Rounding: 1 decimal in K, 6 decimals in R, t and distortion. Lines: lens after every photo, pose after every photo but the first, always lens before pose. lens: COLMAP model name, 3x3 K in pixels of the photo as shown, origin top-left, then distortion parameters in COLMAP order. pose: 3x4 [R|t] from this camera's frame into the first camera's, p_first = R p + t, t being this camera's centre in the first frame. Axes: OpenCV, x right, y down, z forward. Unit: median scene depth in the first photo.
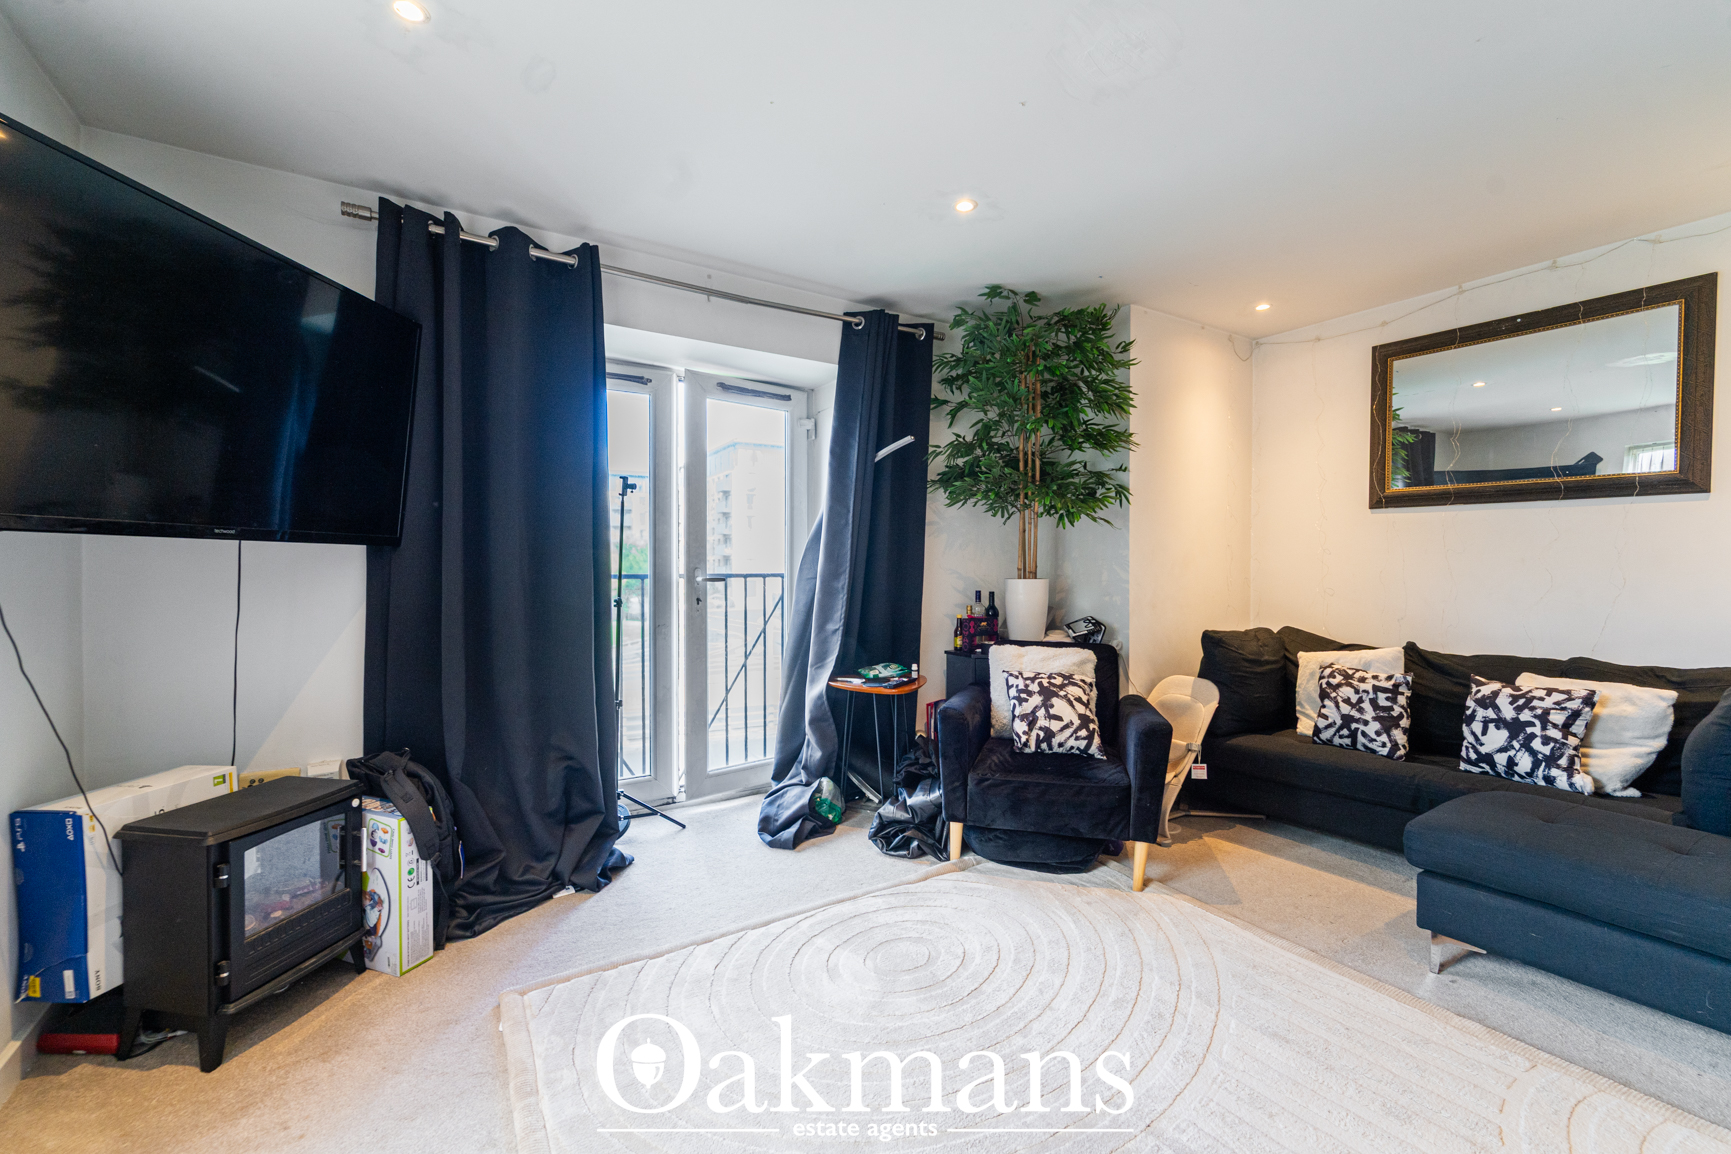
lens RADIAL K [[710.3, 0, 873.3], [0, 710.3, 574.0], [0, 0, 1]] dist [-0.000251, -0.000376]
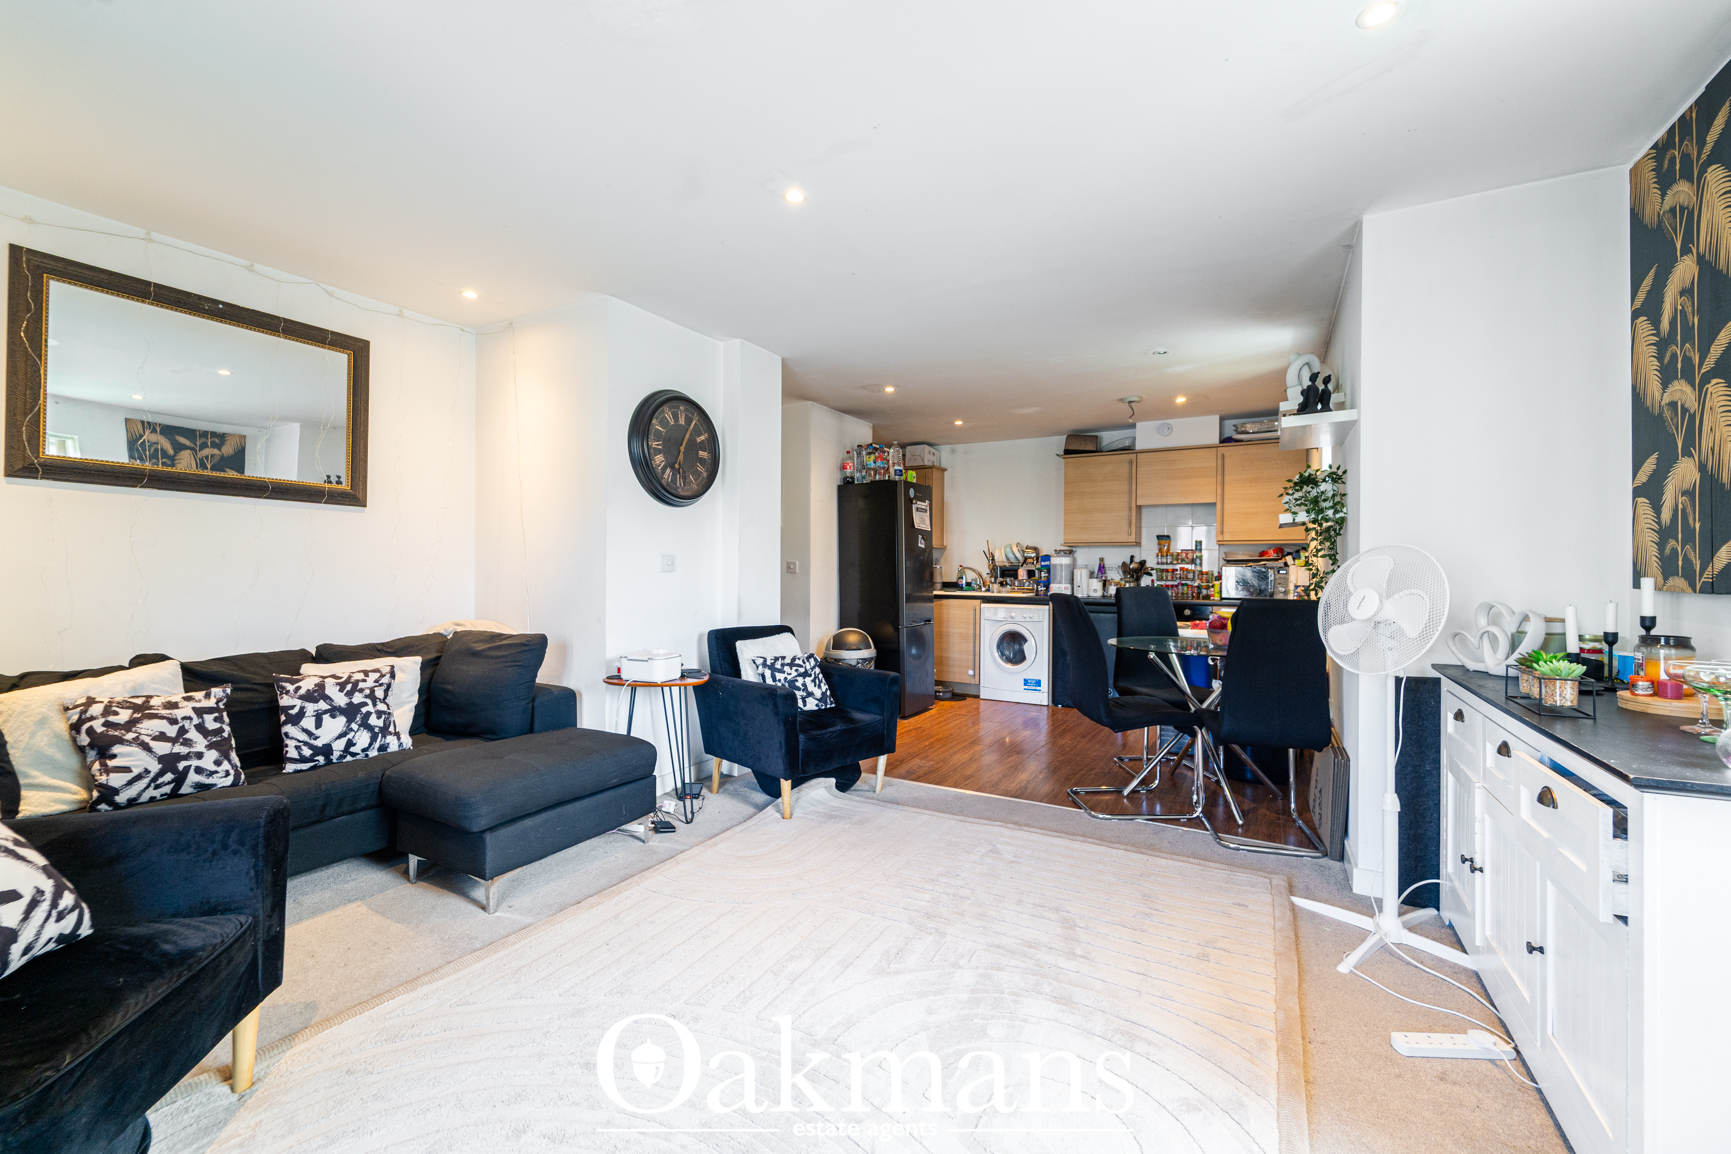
lens RADIAL K [[700.2, 0, 869.4], [0, 700.2, 575.3], [0, 0, 1]] dist [-0.000391, -0.000590]
pose [[-0.463721, -0.007531, 0.885949, -0.390093], [0.003423, 0.999941, 0.010291, 0.000498], [-0.885975, 0.007804, -0.463668, 0.761441]]
